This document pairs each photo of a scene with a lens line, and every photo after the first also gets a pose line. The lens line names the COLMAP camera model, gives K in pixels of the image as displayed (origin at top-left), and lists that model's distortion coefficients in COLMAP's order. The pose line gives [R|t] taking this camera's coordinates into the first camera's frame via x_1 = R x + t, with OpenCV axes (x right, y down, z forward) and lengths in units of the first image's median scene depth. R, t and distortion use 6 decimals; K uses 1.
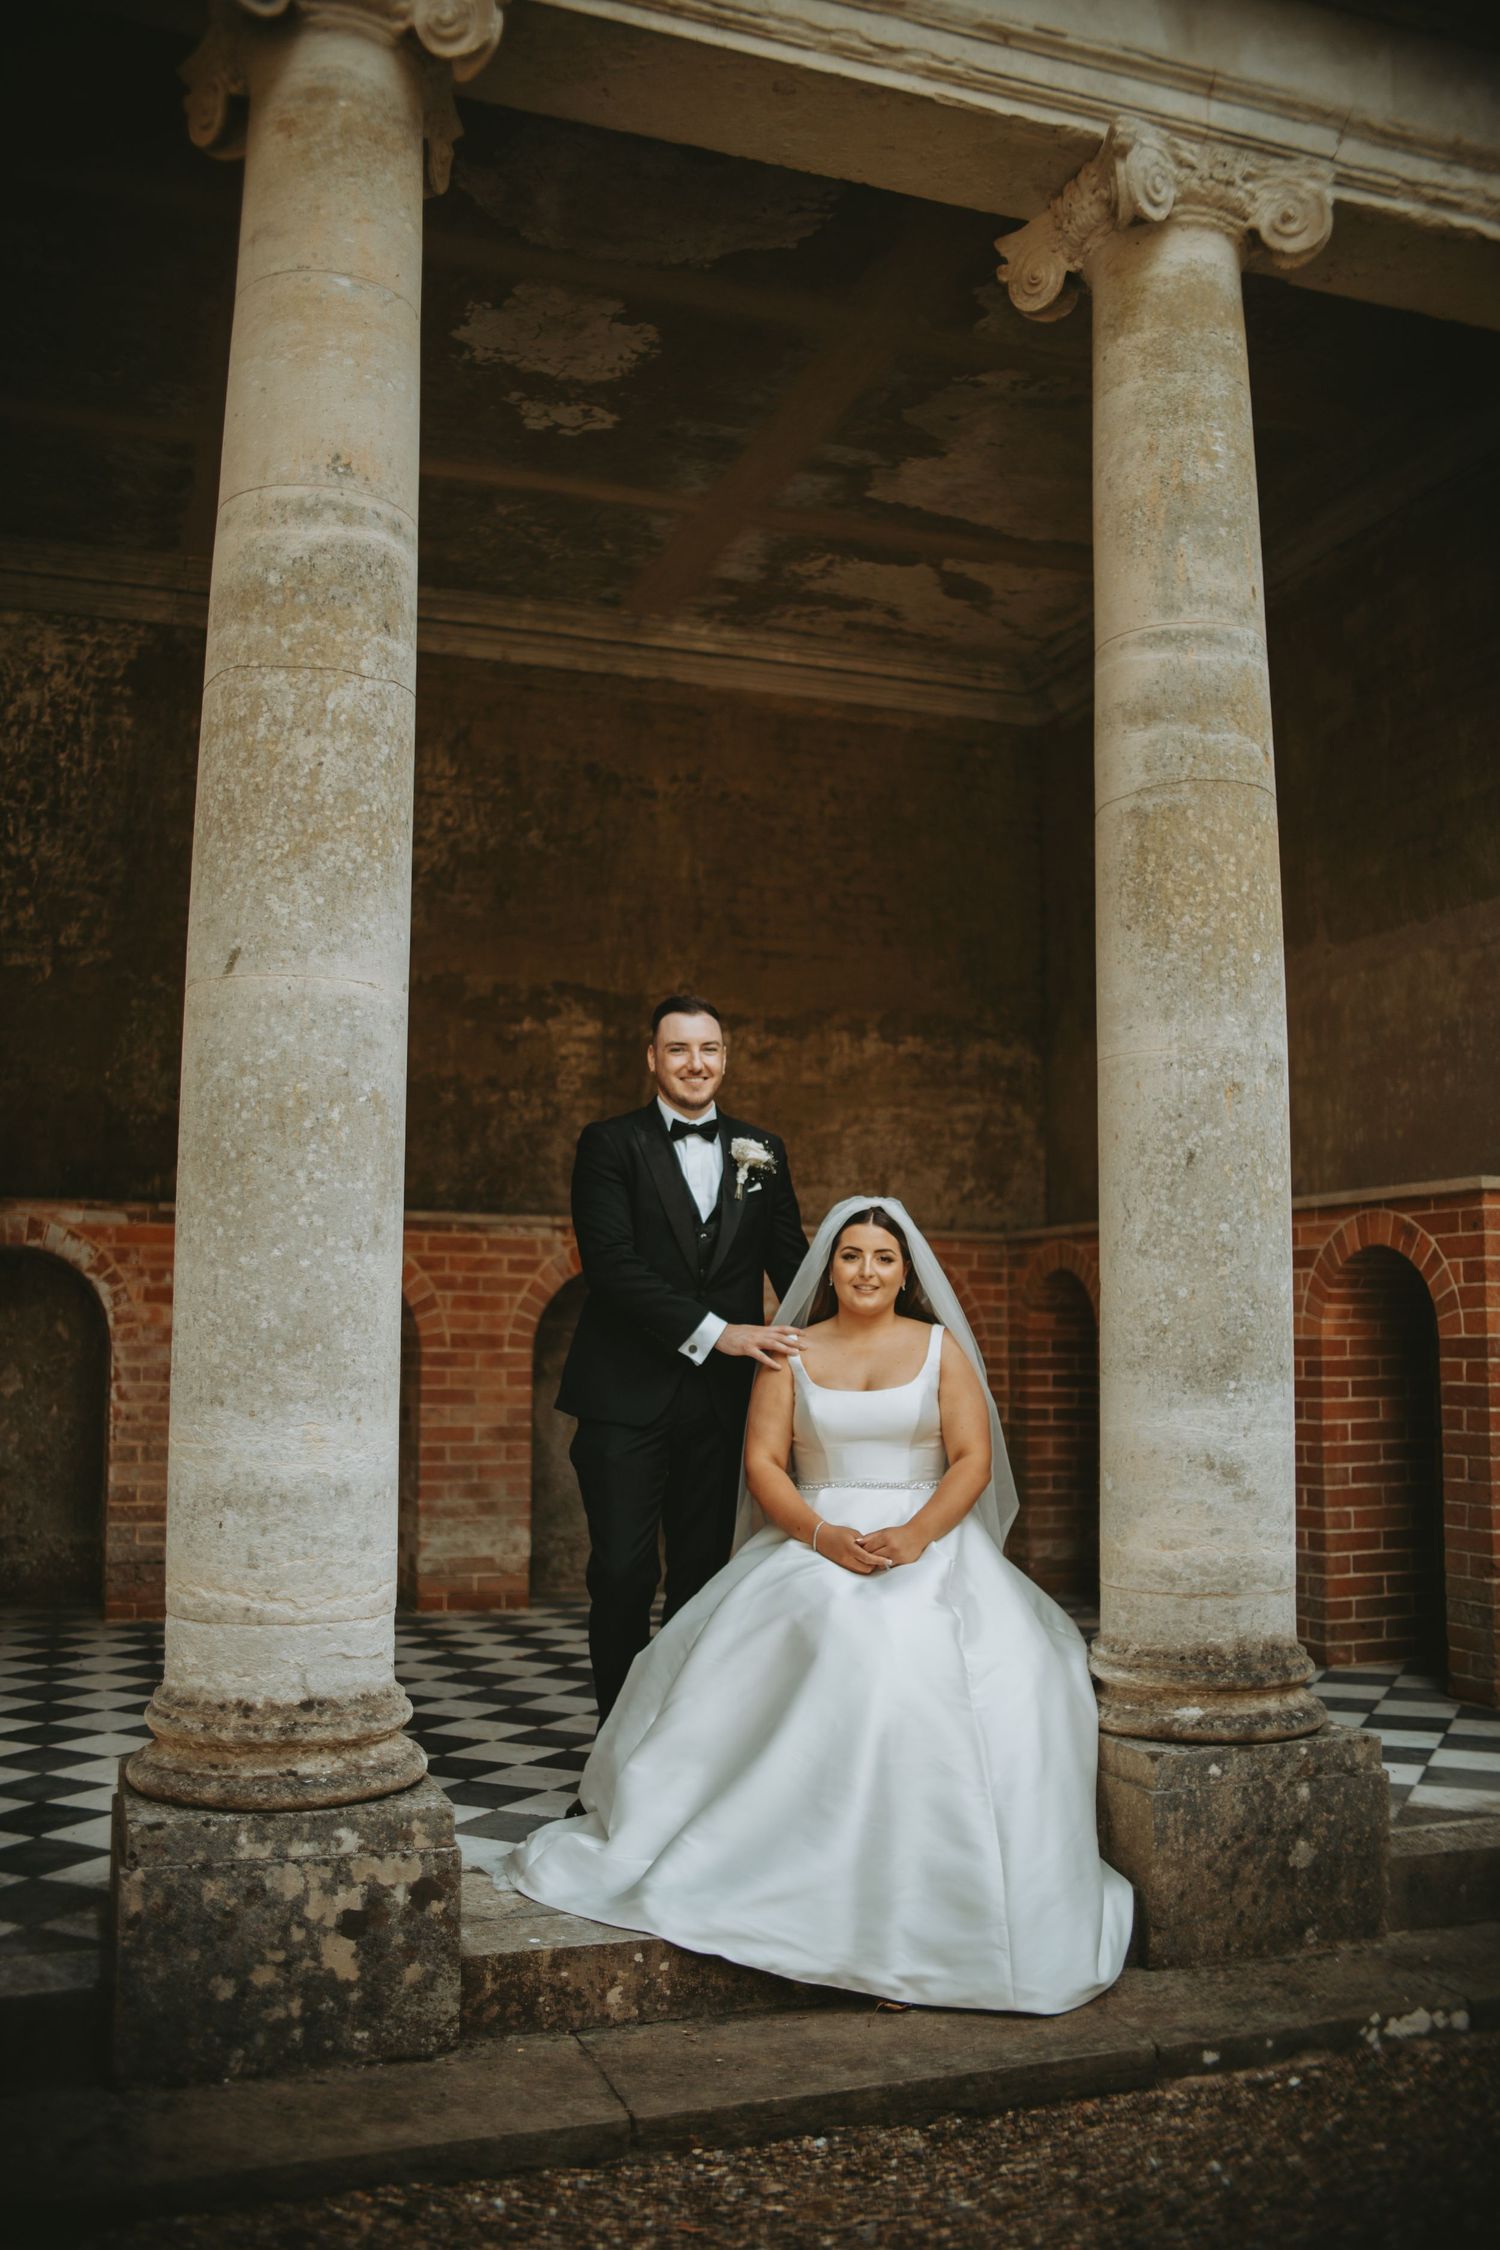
lens RADIAL K [[1929.9, 0, 734.5], [0, 1929.9, 1126.7], [0, 0, 1]] dist [-0.164054, 0.198640]
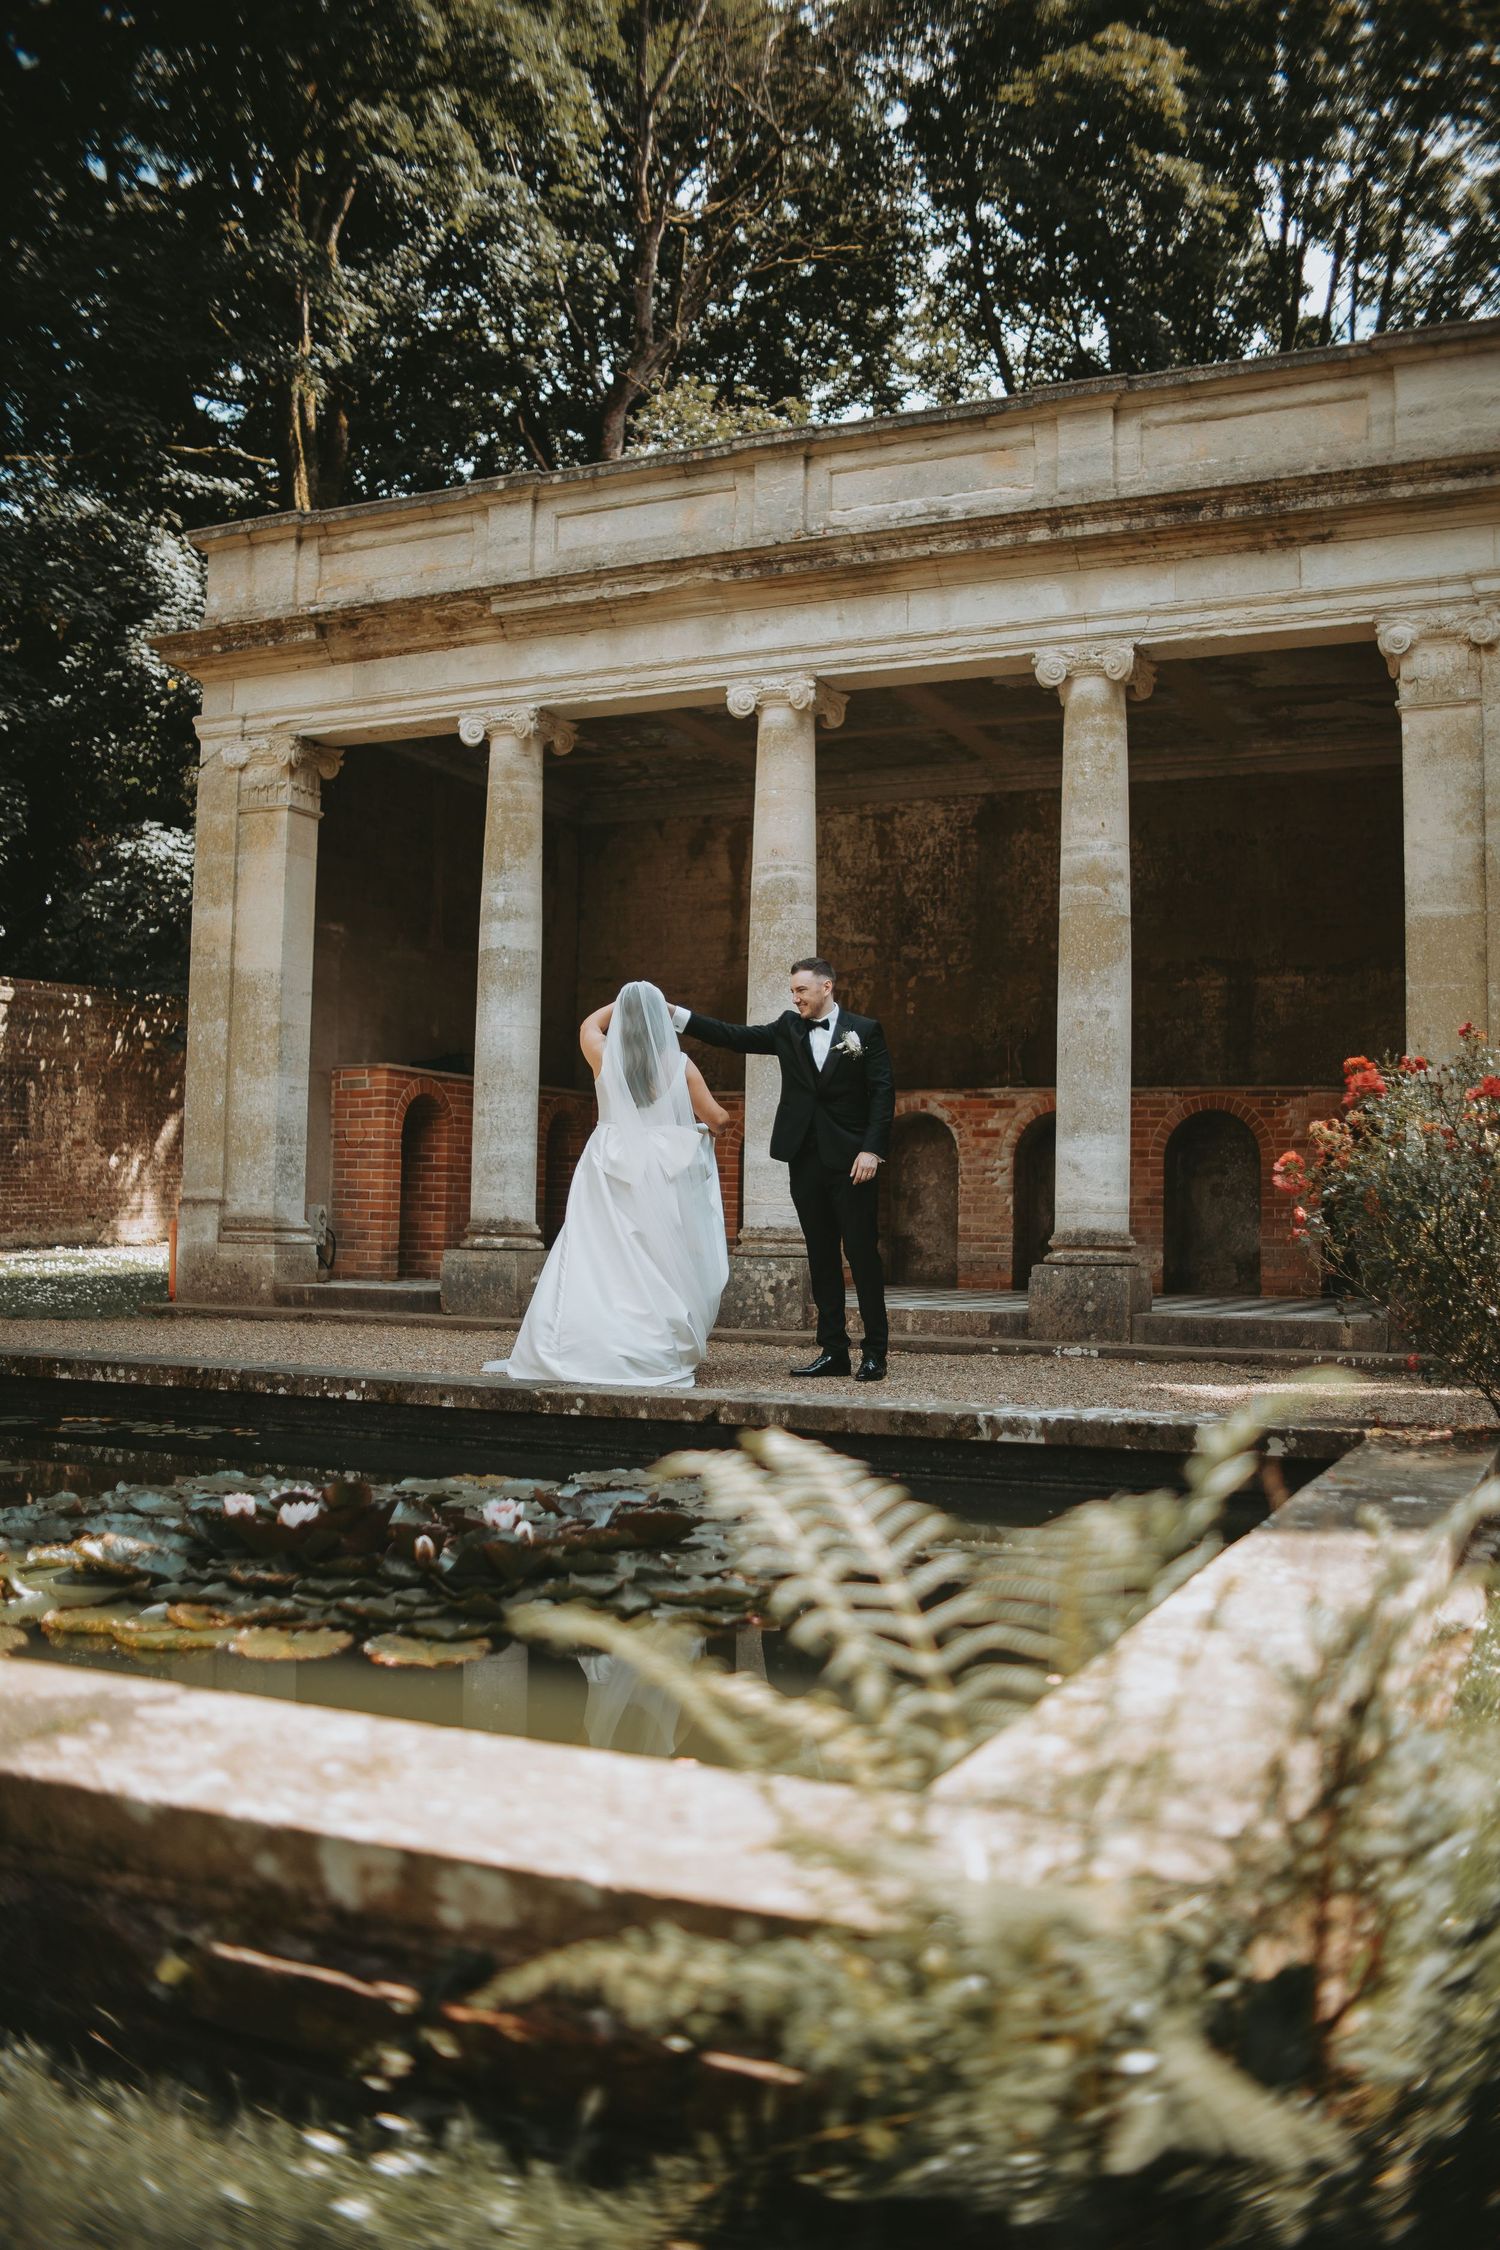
lens RADIAL K [[1921.9, 0, 759.4], [0, 1921.9, 1112.1], [0, 0, 1]] dist [-0.159668, 0.195198]
pose [[0.727007, -0.035552, -0.685709, 2.012656], [0.063633, 0.997849, 0.015731, 0.037152], [0.683675, -0.055070, 0.727706, -1.427720]]
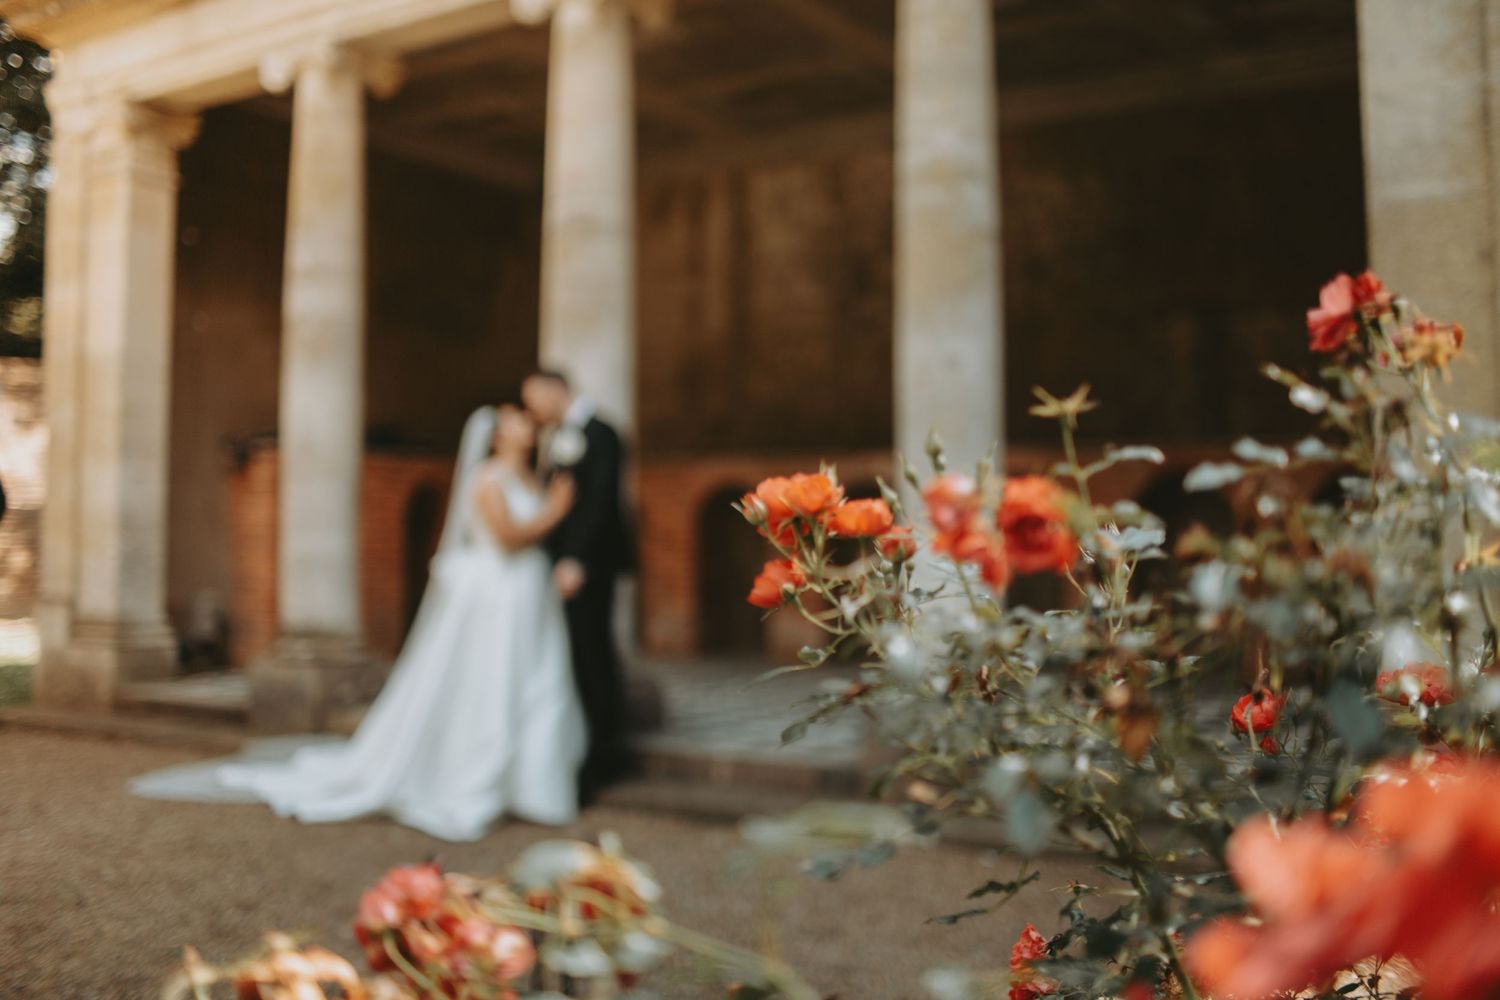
lens RADIAL K [[1426.6, 0, 750.9], [0, 1426.6, 447.3], [0, 0, 1]] dist [-0.096981, 0.000227]
pose [[0.628814, -0.059289, -0.775292, 1.469051], [0.093499, 0.995619, -0.000305, 0.043304], [0.771914, -0.072298, 0.631603, -0.076826]]
